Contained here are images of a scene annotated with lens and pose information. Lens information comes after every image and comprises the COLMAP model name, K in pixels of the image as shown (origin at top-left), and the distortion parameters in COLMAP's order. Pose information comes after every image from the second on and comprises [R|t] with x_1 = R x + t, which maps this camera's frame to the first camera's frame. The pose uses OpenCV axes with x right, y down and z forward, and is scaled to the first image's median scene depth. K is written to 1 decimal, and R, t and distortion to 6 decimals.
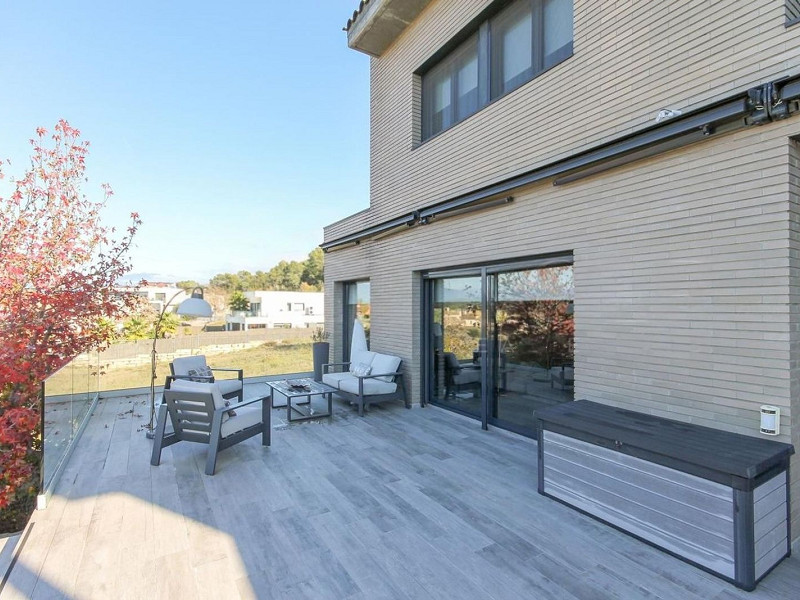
lens RADIAL K [[419.0, 0, 396.5], [0, 419.0, 306.2], [0, 0, 1]] dist [0.008509, -0.001852]
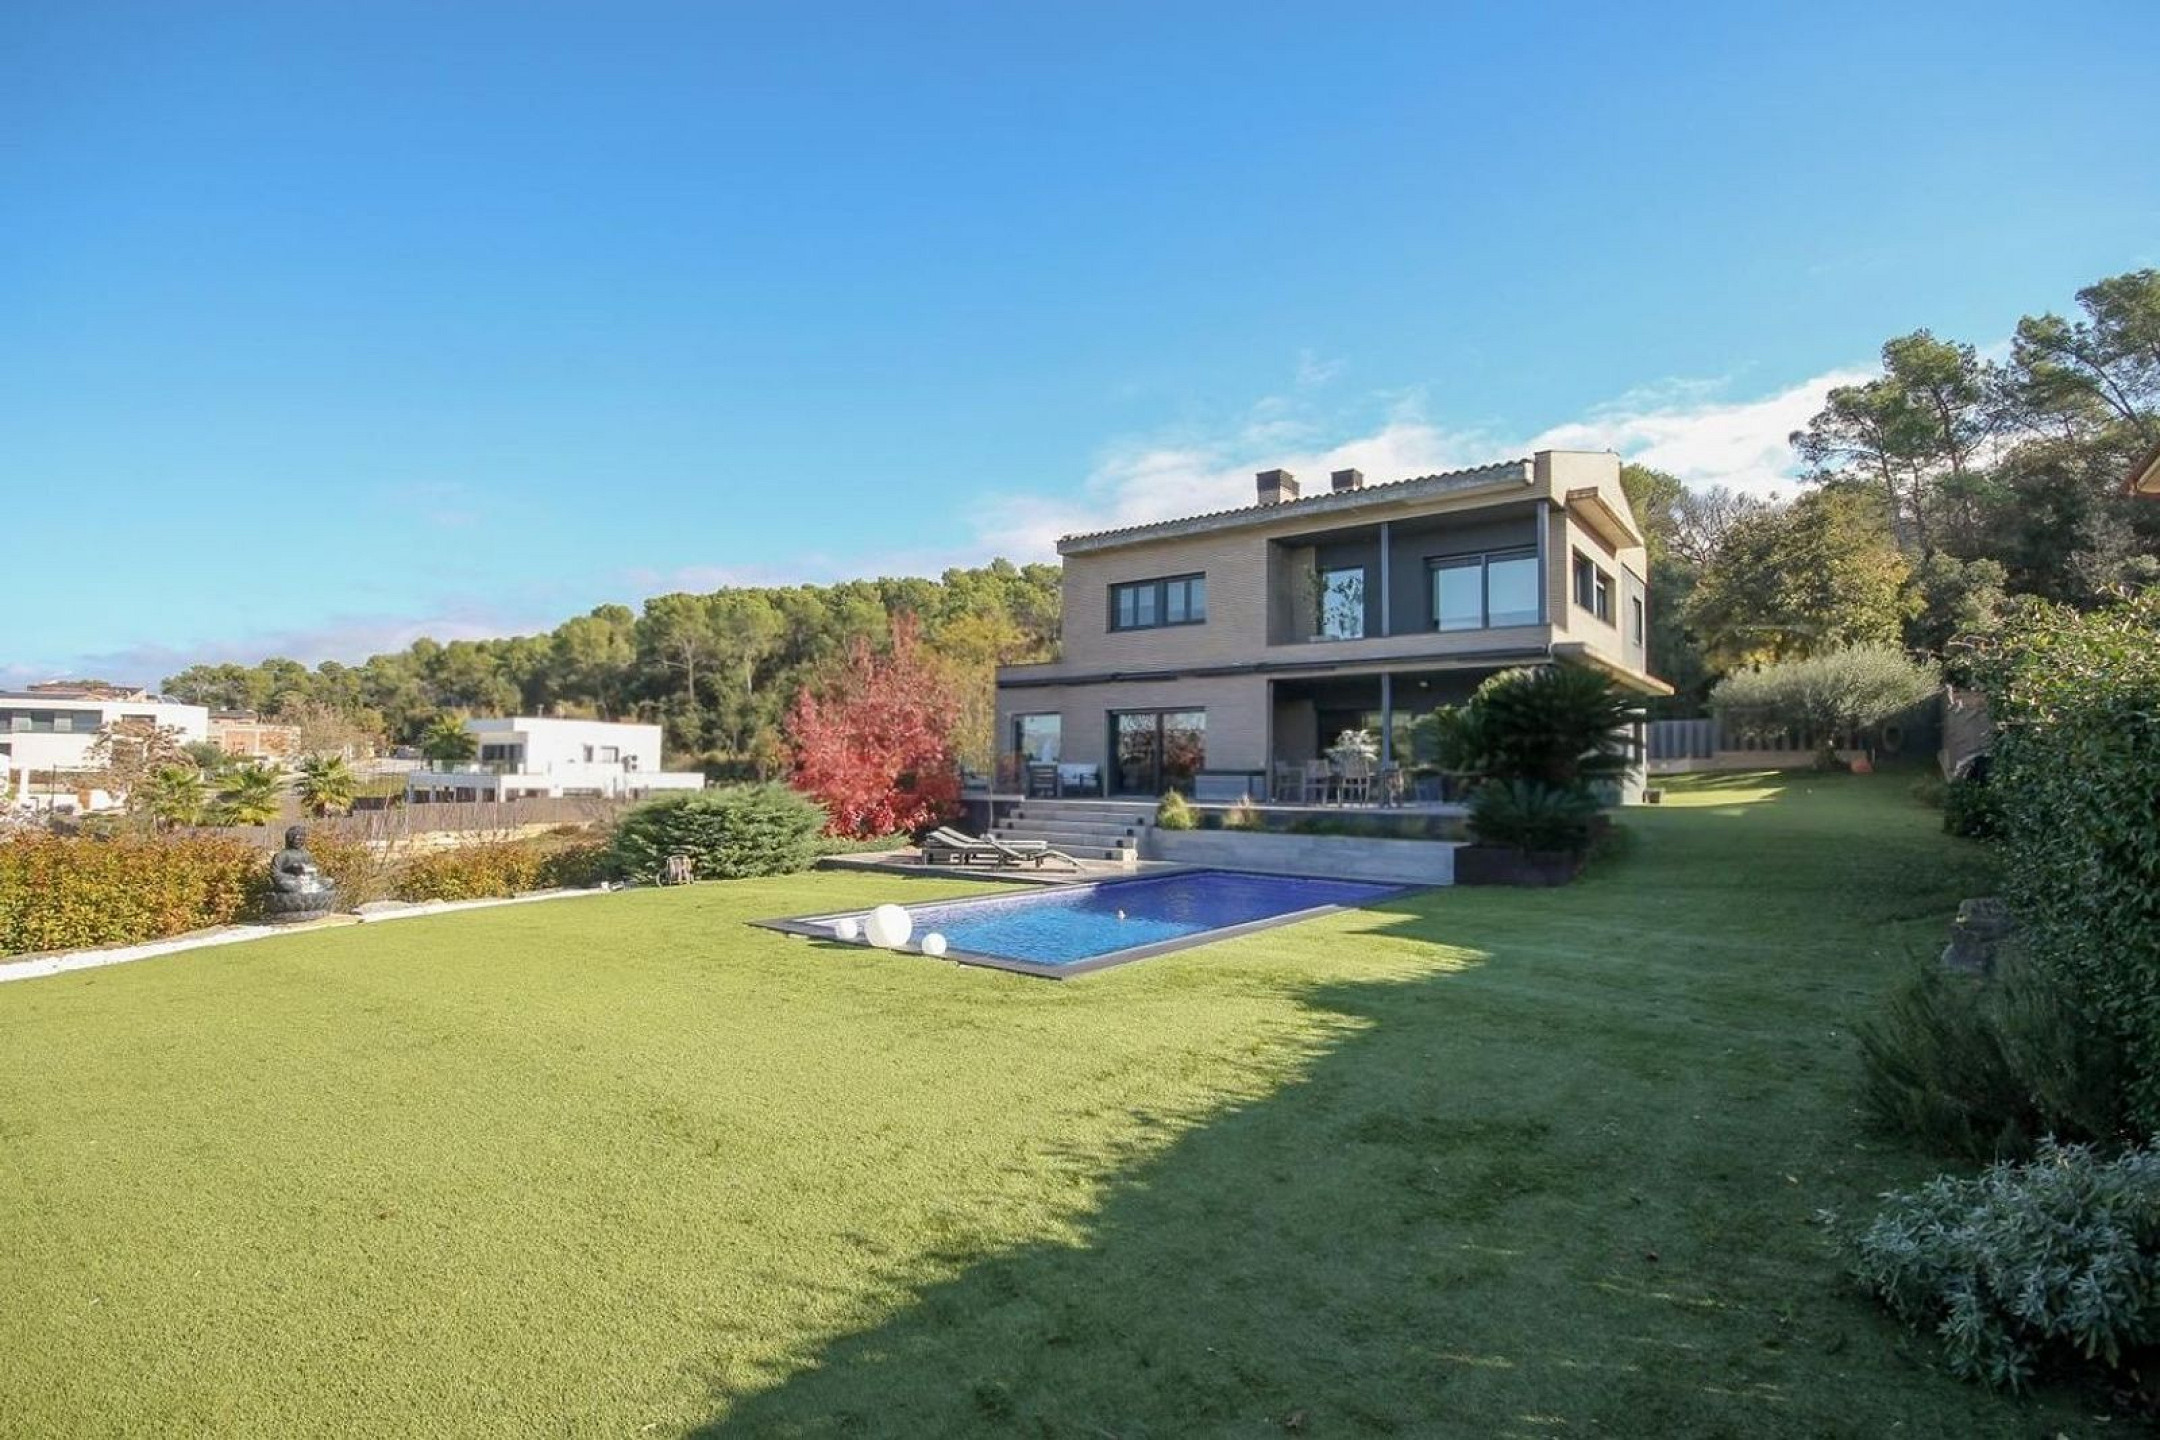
lens RADIAL K [[975.6, 0, 1089.2], [0, 975.6, 721.3], [0, 0, 1]] dist [-0.001454, 0.000222]
pose [[0.937332, 0.028224, 0.347292, -1.216626], [-0.011951, 0.998732, -0.048909, 0.127087], [-0.348232, 0.041693, 0.936481, -2.289436]]
